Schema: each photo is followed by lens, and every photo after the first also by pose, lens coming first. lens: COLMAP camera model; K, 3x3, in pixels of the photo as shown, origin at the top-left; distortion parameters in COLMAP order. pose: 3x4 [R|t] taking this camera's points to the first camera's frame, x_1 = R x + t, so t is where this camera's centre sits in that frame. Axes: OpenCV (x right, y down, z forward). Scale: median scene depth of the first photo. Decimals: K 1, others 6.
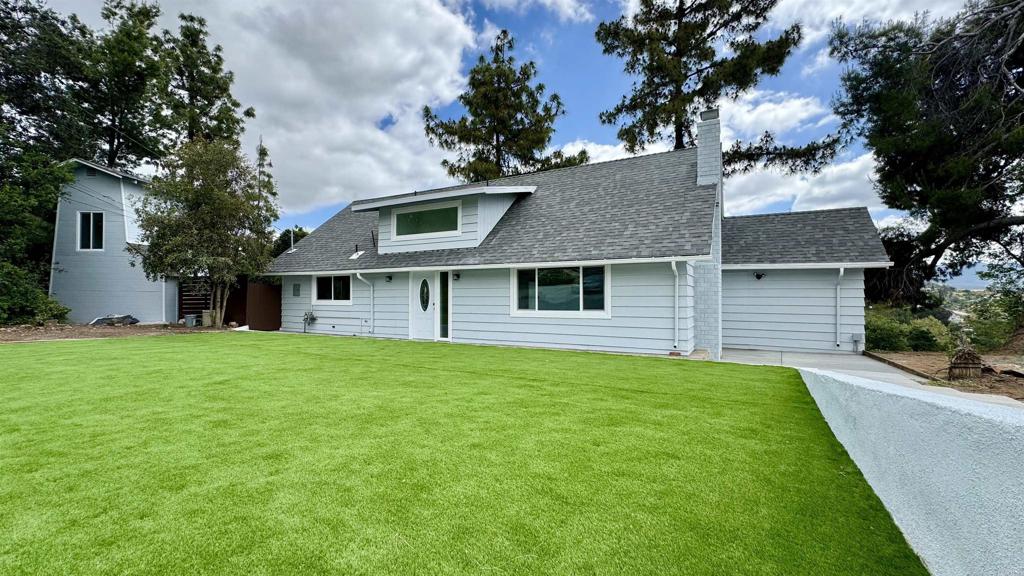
lens RADIAL K [[412.1, 0, 512.0], [0, 412.1, 288.0], [0, 0, 1]] dist [0.001755, -0.000240]
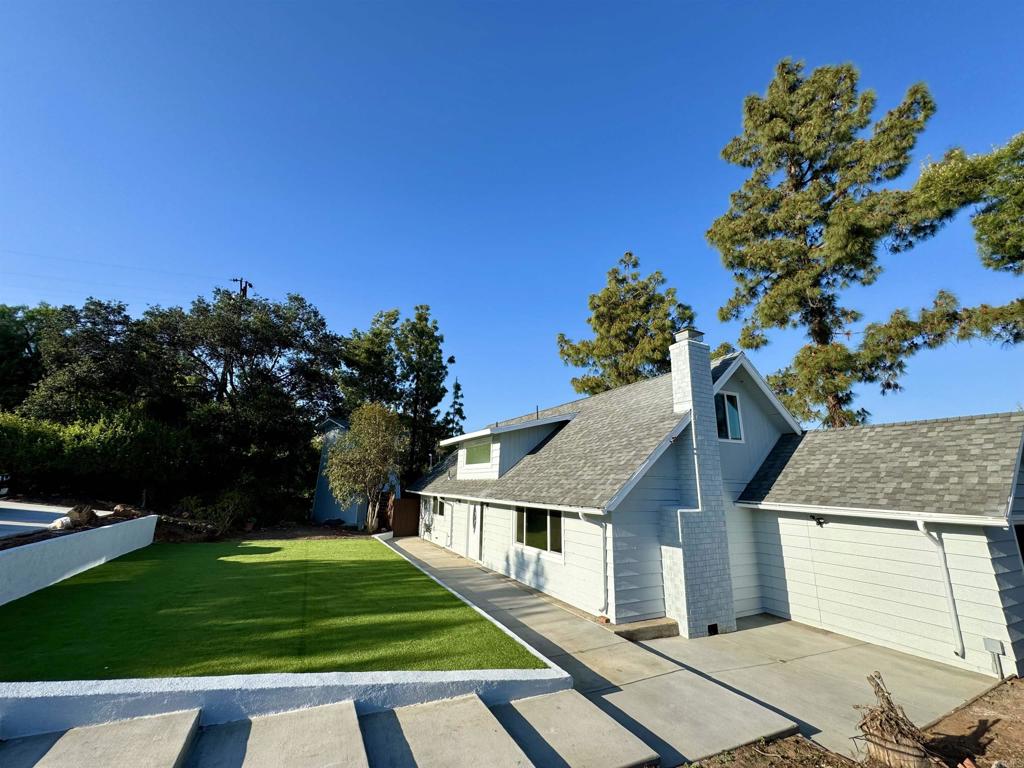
lens RADIAL K [[409.3, 0, 512.0], [0, 409.3, 384.0], [0, 0, 1]] dist [-0.001713, 0.000065]
pose [[0.832388, -0.118034, -0.541477, 0.281352], [-0.005966, 0.975090, -0.221727, -0.050770], [0.554161, 0.187794, 0.810950, 0.022194]]
